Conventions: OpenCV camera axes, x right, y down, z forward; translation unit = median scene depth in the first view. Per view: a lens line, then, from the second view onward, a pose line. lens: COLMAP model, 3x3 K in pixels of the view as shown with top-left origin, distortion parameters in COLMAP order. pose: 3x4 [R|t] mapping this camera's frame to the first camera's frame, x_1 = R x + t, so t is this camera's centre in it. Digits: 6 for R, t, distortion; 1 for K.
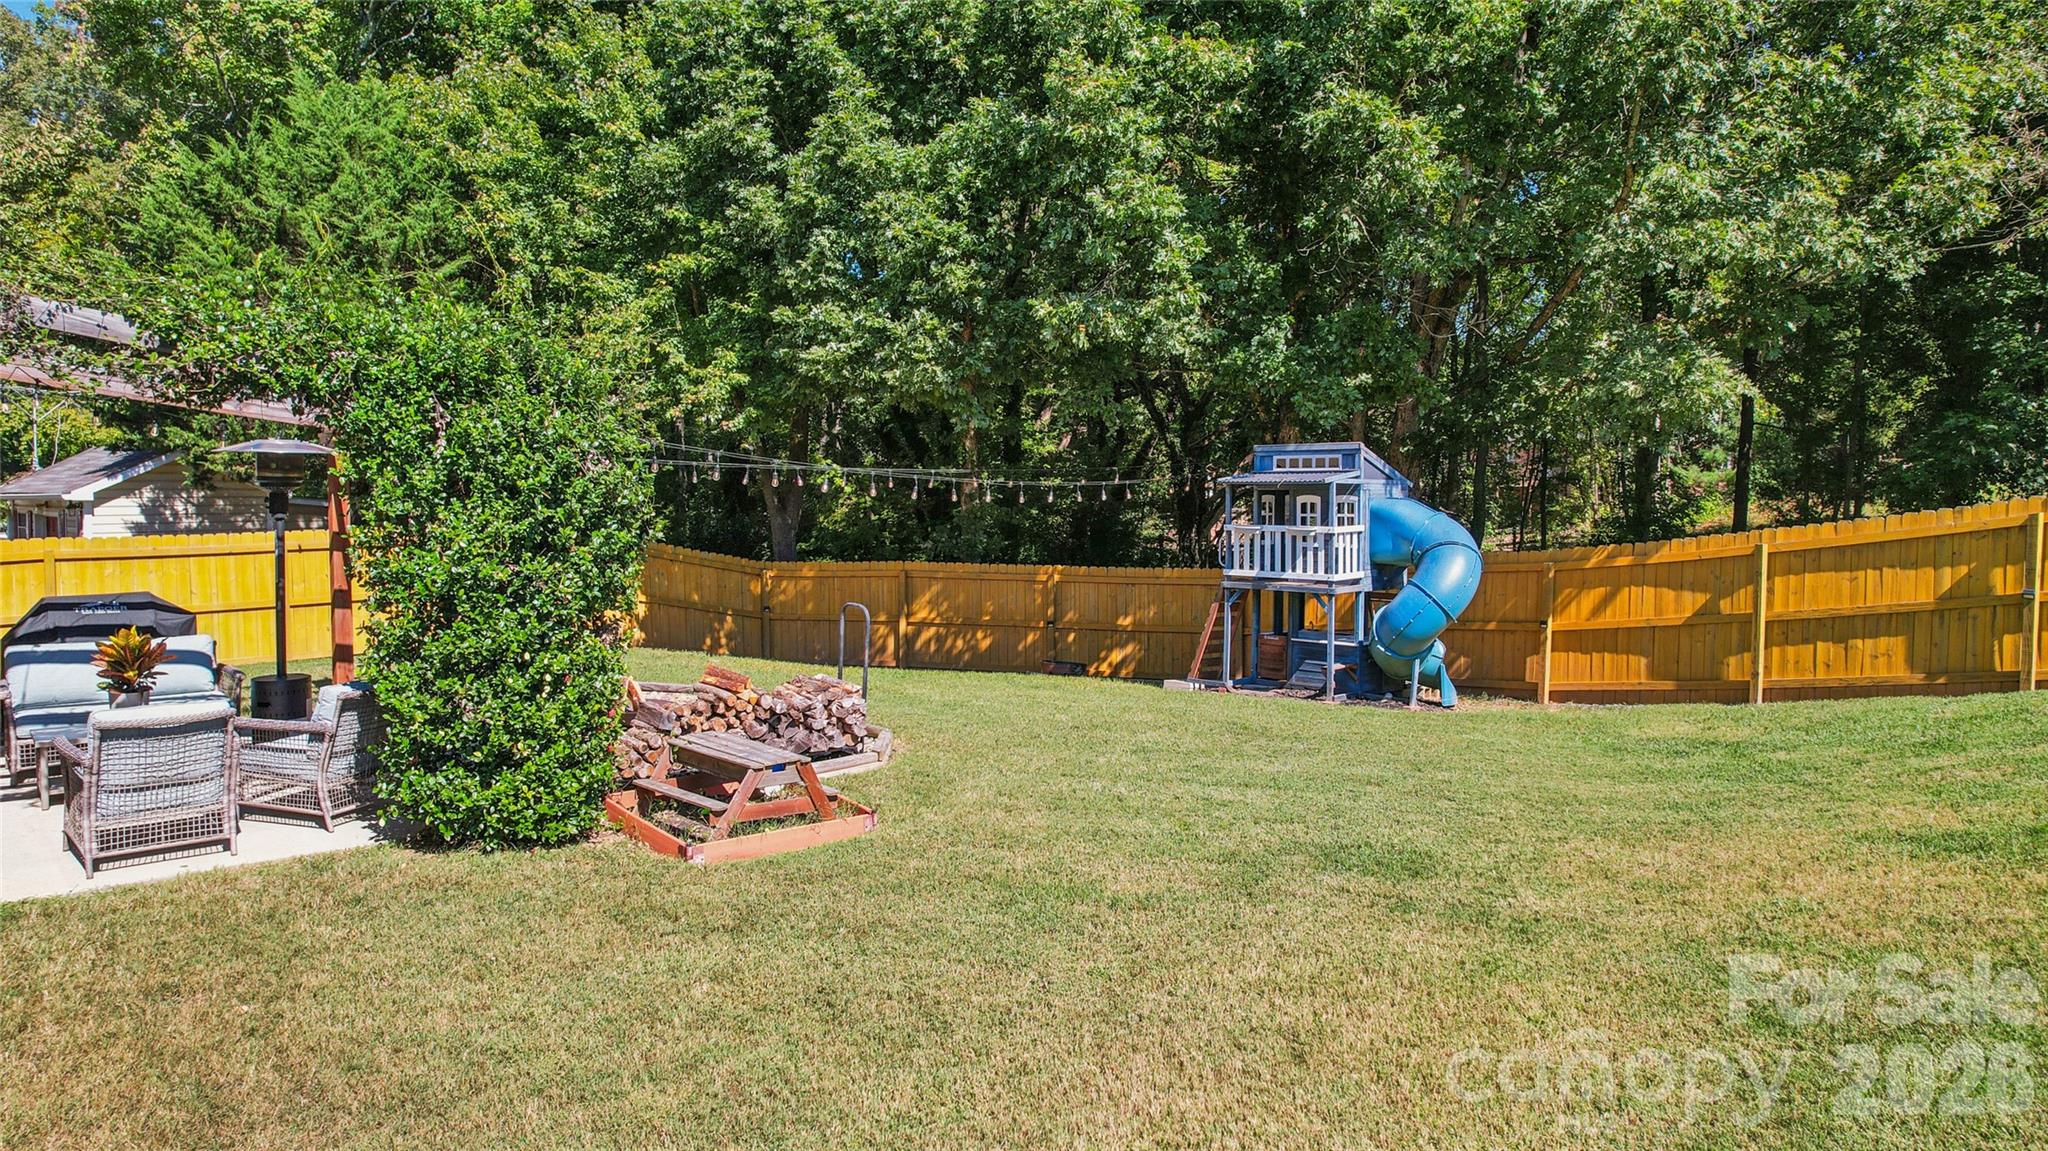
lens RADIAL K [[1355.8, 0, 1023.6], [0, 1355.8, 547.4], [0, 0, 1]] dist [-0.057580, 0.071839]
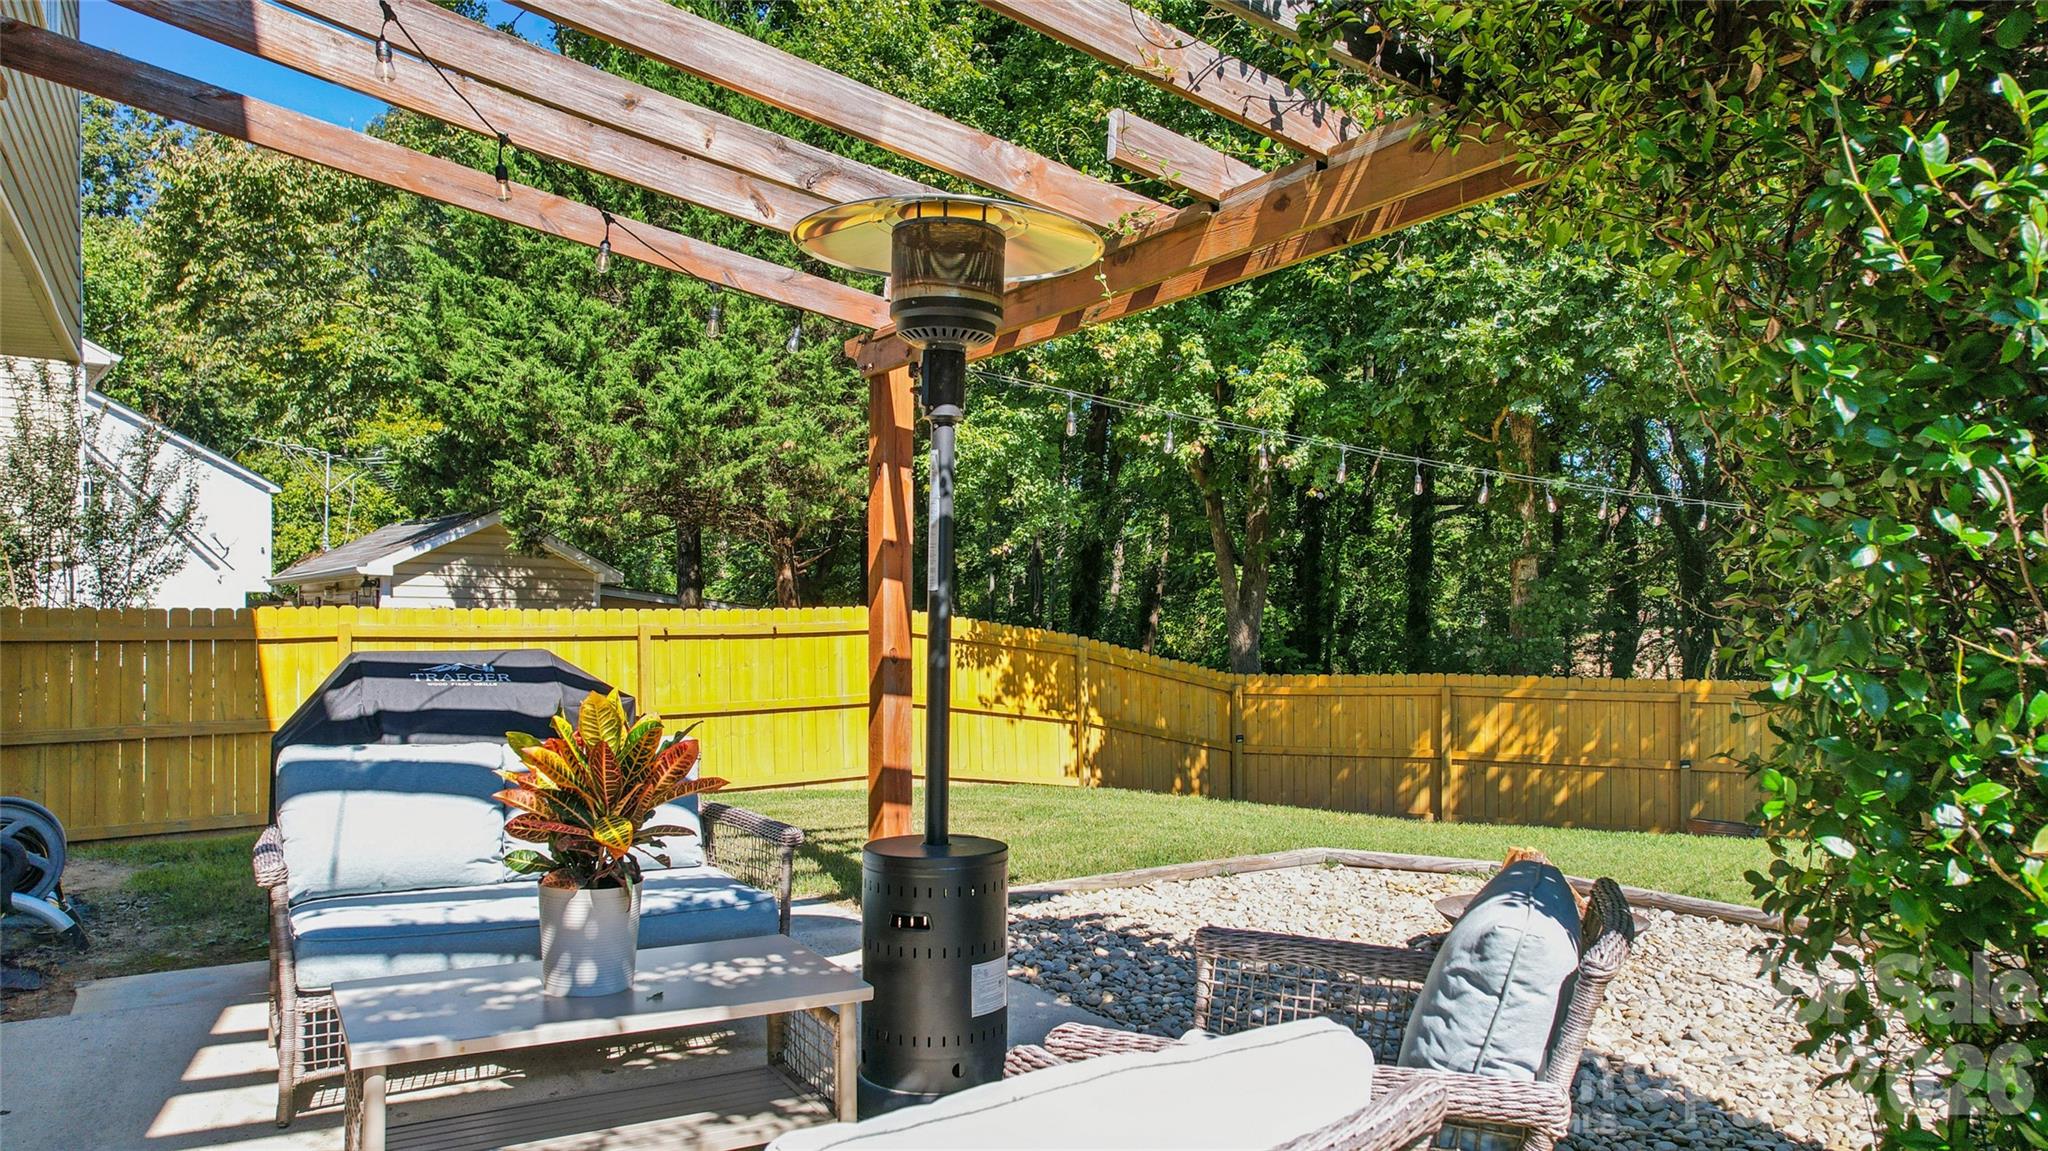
lens RADIAL K [[1312.1, 0, 1027.6], [0, 1312.1, 617.4], [0, 0, 1]] dist [-0.045105, 0.000657]
pose [[0.991712, 0.003854, -0.128427, -0.265545], [-0.011940, 0.997989, -0.062249, 0.030900], [0.127929, 0.063267, 0.989763, 0.350812]]
